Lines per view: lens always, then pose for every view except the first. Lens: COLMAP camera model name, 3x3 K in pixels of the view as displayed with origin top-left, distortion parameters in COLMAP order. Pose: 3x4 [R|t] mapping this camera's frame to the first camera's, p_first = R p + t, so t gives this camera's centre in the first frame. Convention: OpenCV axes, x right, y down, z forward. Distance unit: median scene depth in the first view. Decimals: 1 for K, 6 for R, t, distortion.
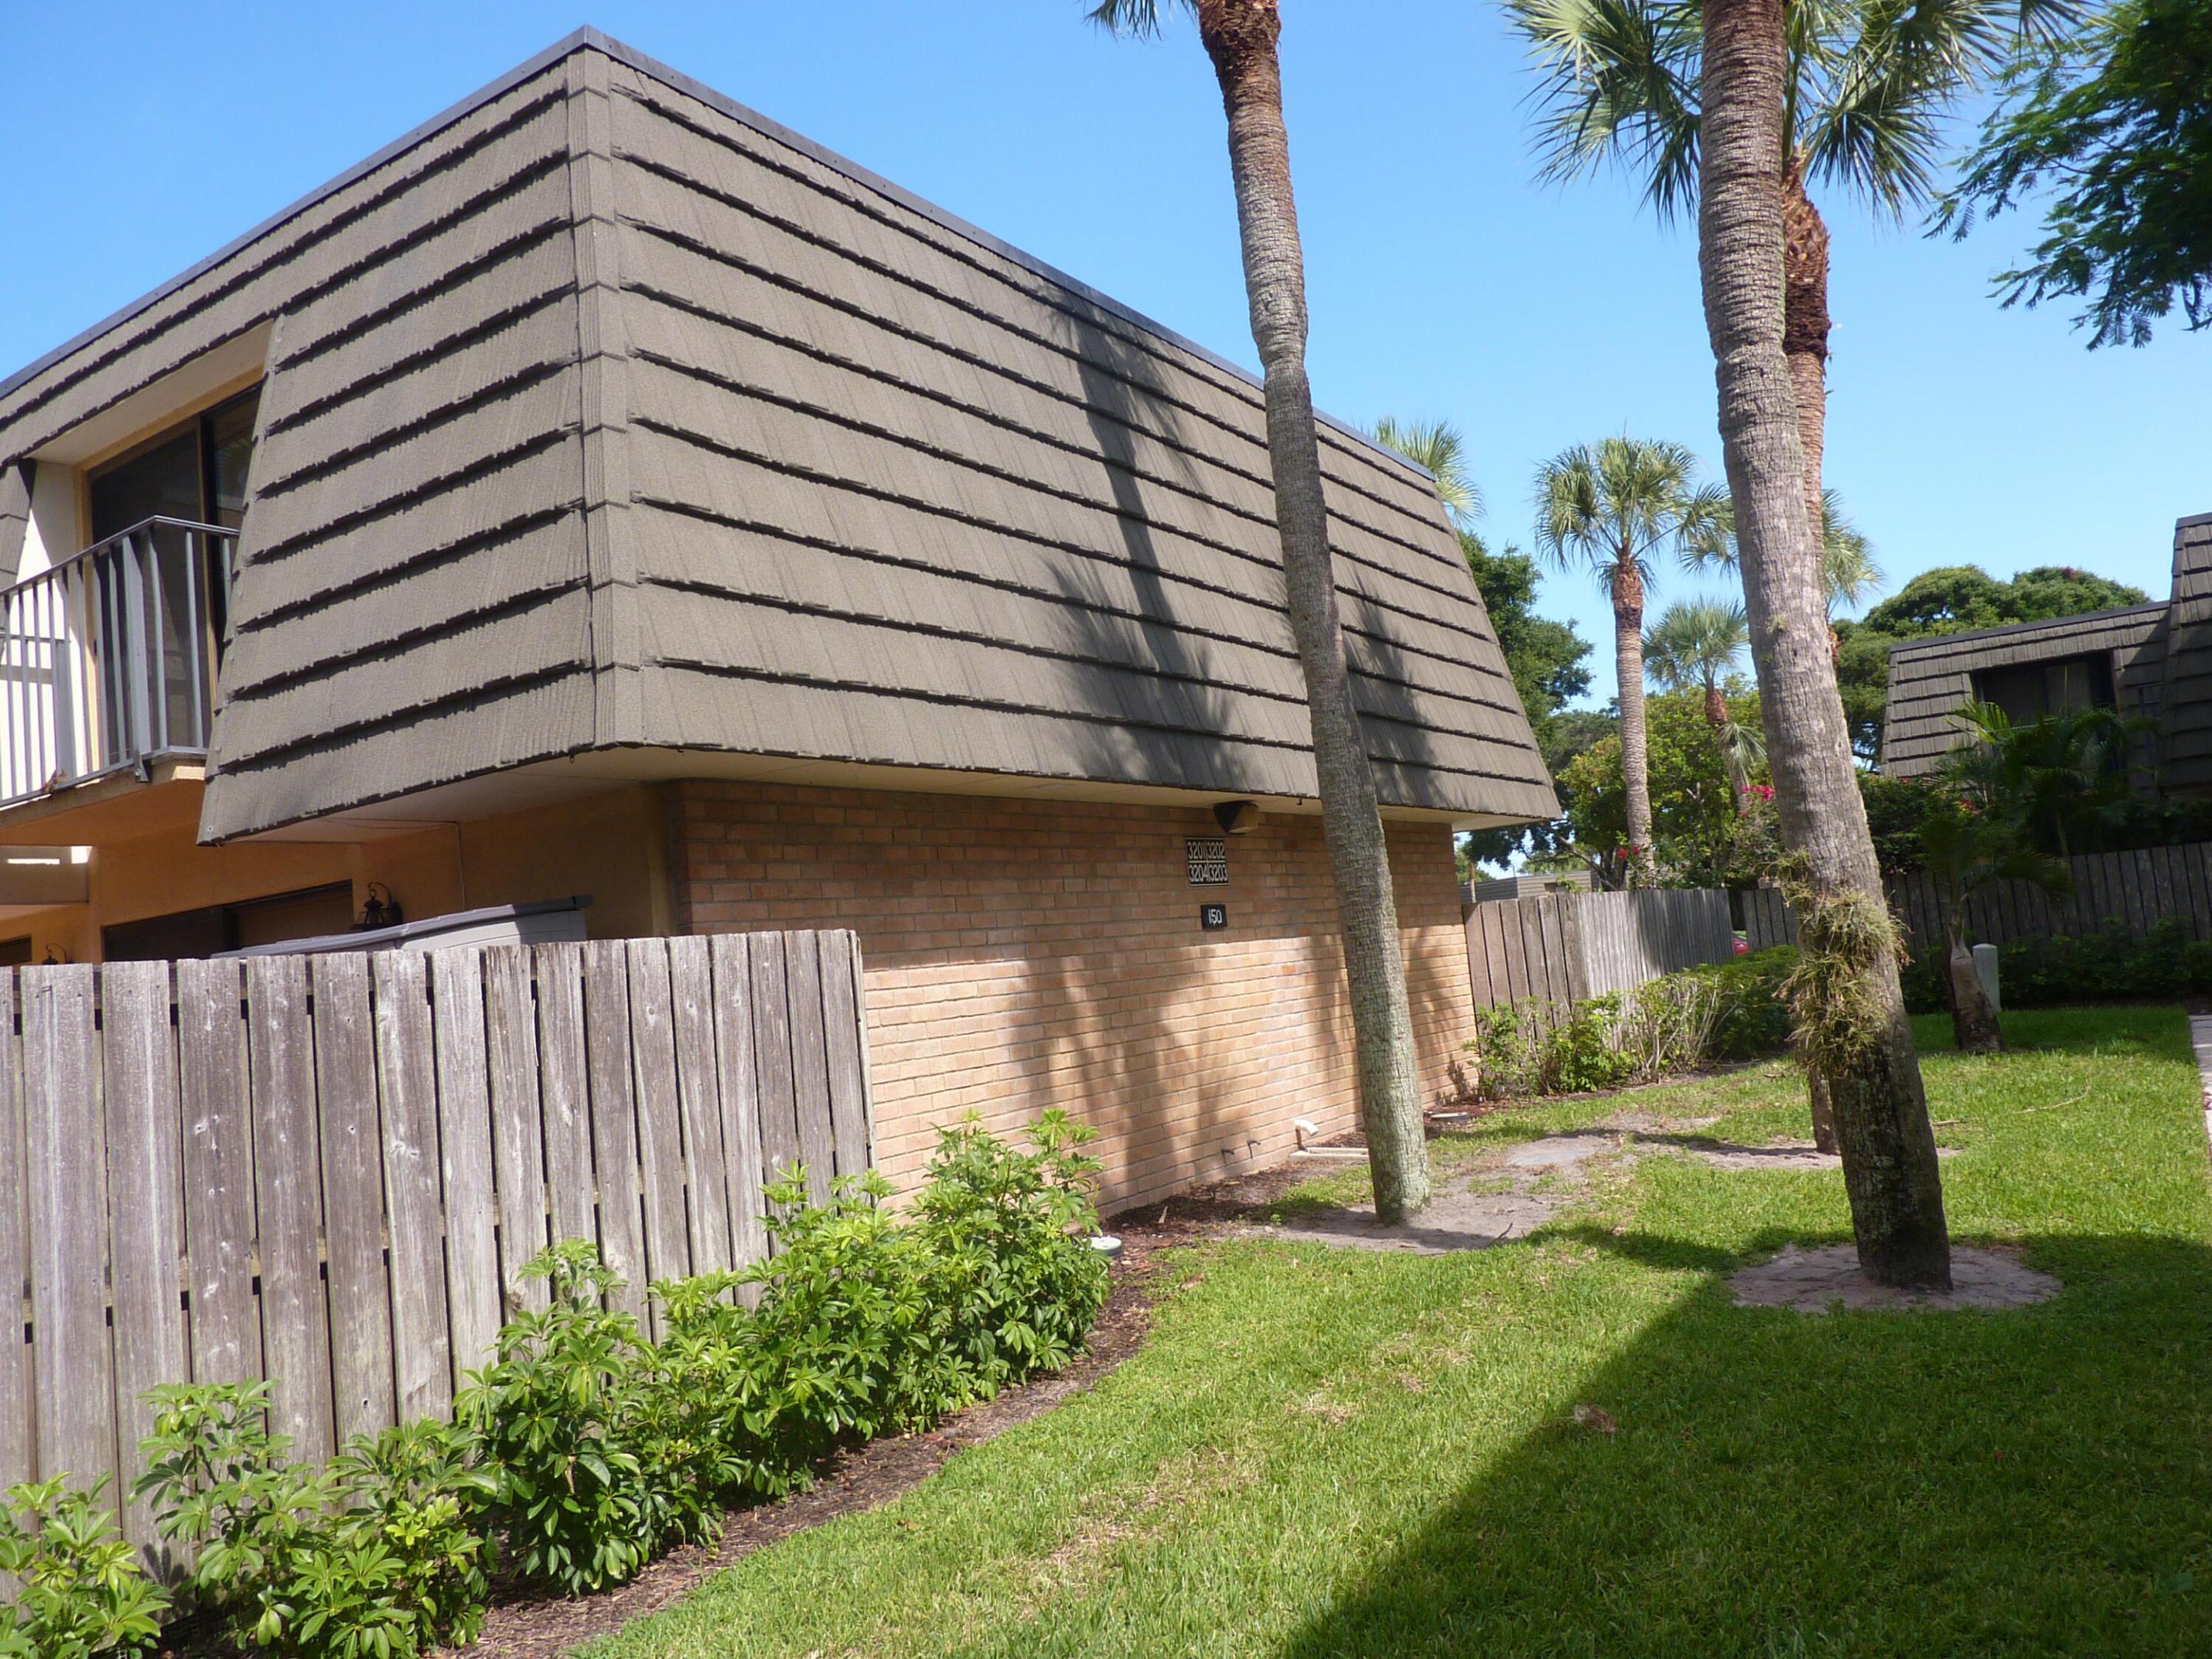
lens RADIAL K [[1607.6, 0, 1106.0], [0, 1607.6, 829.5], [0, 0, 1]] dist [-0.000333, -0.000652]
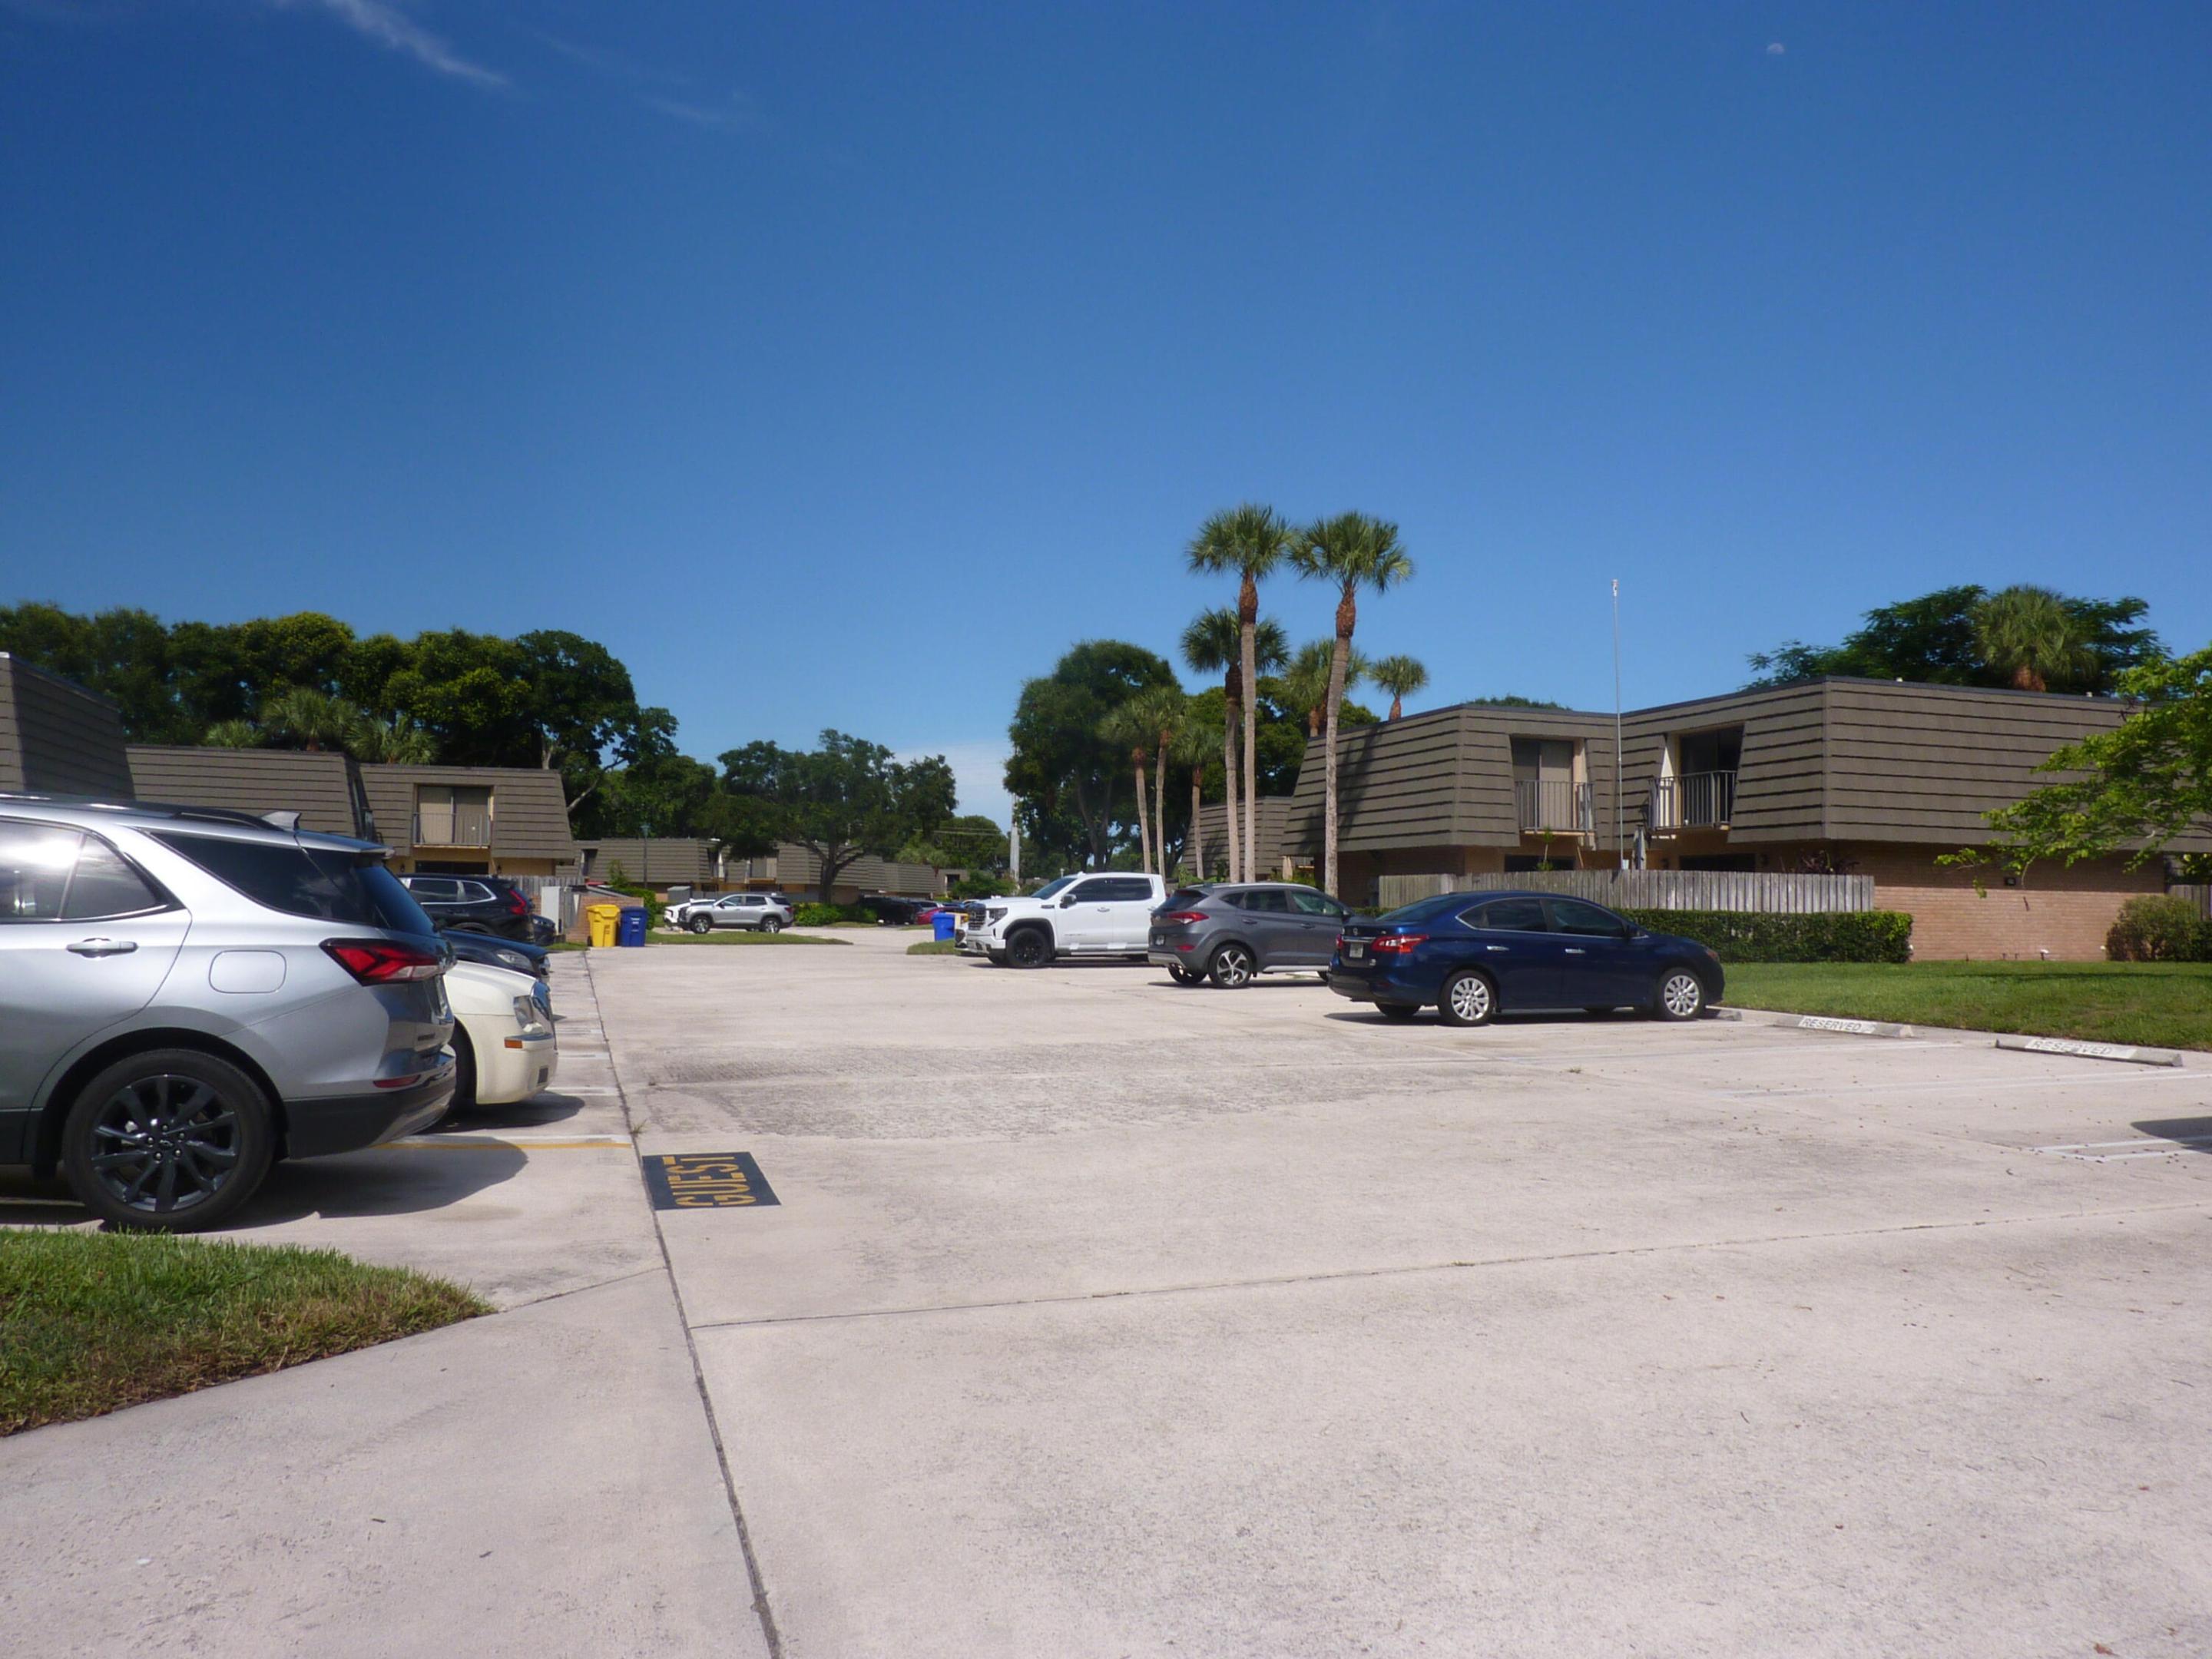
lens RADIAL K [[1607.6, 0, 1106.0], [0, 1607.6, 829.5], [0, 0, 1]] dist [-0.000333, -0.000652]
pose [[0.775499, 0.081540, -0.626061, 0.934312], [-0.037190, 0.995803, 0.083628, -0.347092], [0.630252, -0.041570, 0.775277, -3.669652]]
